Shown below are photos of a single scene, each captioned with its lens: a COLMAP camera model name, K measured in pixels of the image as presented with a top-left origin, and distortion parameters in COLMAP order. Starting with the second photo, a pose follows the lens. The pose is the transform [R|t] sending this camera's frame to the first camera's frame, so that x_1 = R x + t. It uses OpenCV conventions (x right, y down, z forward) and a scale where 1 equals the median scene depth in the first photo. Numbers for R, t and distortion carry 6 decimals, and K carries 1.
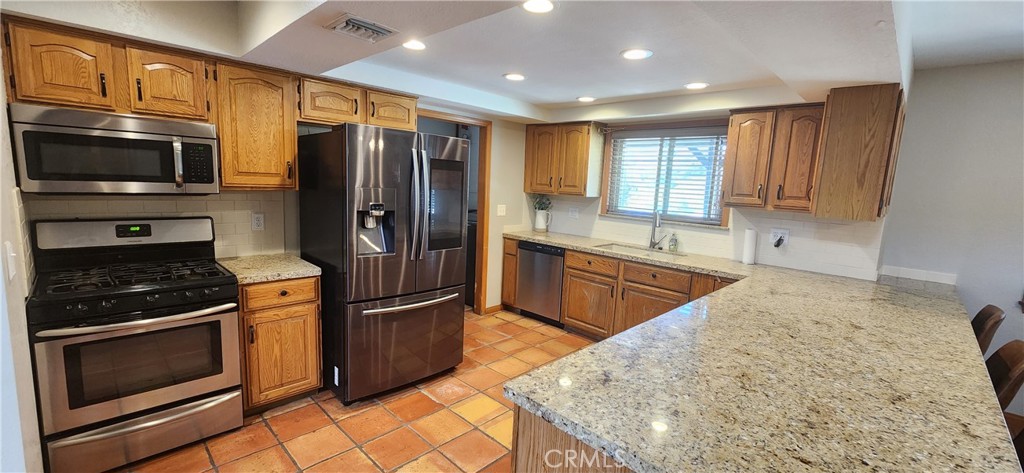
lens RADIAL K [[418.5, 0, 511.7], [0, 418.5, 237.3], [0, 0, 1]] dist [-0.000858, -0.000534]
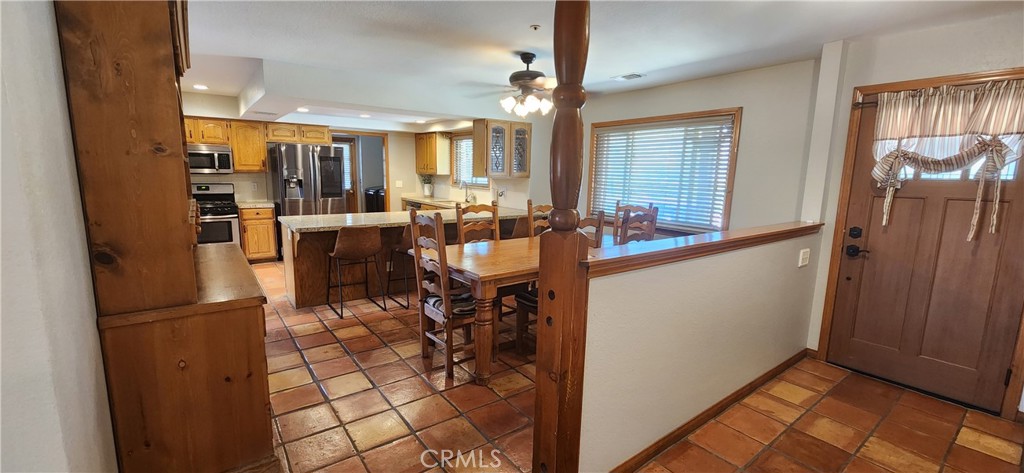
lens RADIAL K [[418.5, 0, 512.9], [0, 418.5, 236.8], [0, 0, 1]] dist [-0.000858, -0.000534]
pose [[0.986111, -0.003241, -0.166054, 1.298955], [0.005495, 0.999899, 0.013118, 0.239597], [0.165995, -0.013848, 0.986029, -1.136321]]
